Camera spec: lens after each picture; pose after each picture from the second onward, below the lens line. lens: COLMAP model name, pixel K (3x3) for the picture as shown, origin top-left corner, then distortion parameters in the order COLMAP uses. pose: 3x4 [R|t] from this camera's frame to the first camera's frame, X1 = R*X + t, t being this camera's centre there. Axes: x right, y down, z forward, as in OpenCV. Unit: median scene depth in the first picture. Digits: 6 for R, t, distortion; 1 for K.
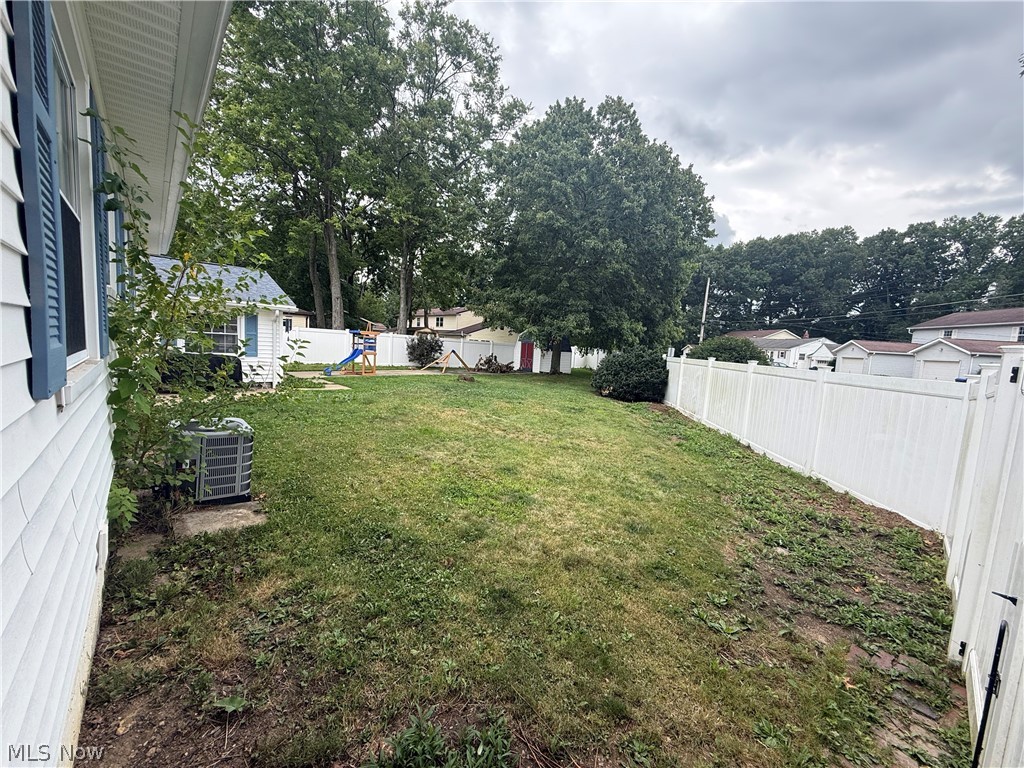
lens RADIAL K [[405.3, 0, 513.3], [0, 405.3, 387.3], [0, 0, 1]] dist [0.001034, 0.000052]
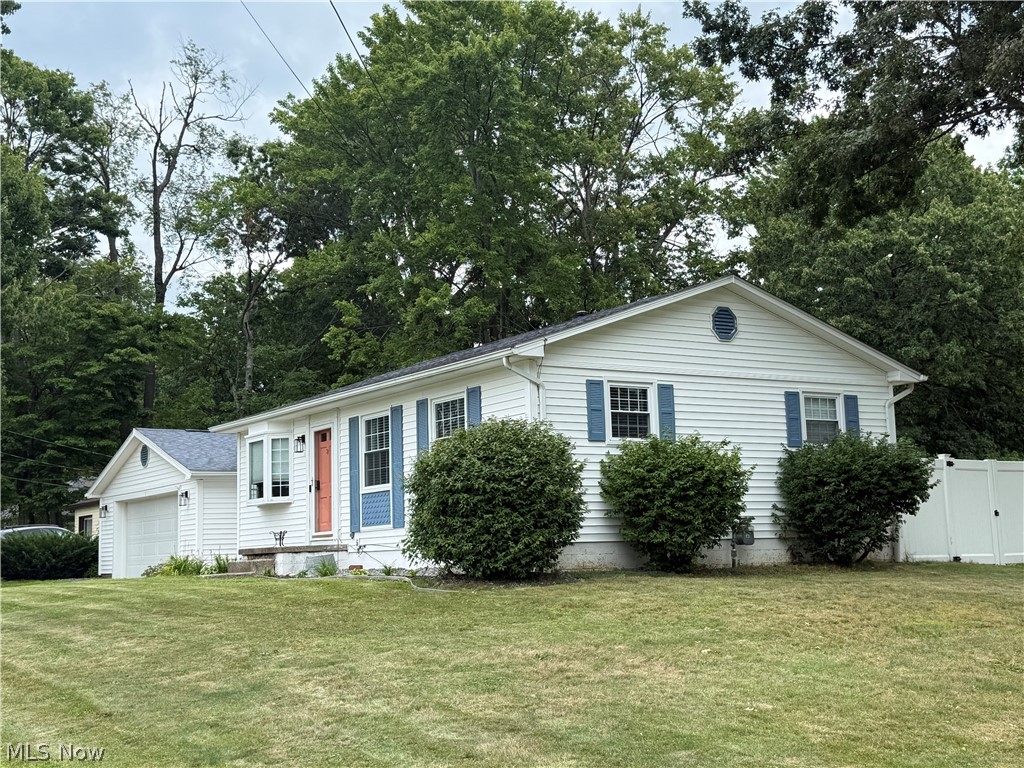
lens RADIAL K [[1330.8, 0, 511.2], [0, 1330.8, 383.8], [0, 0, 1]] dist [0.026426, 0.000000]
pose [[0.984978, -0.103391, -0.138306, -0.175056], [0.068741, 0.969511, -0.235208, 0.193266], [0.158408, 0.222168, 0.962054, -1.306690]]
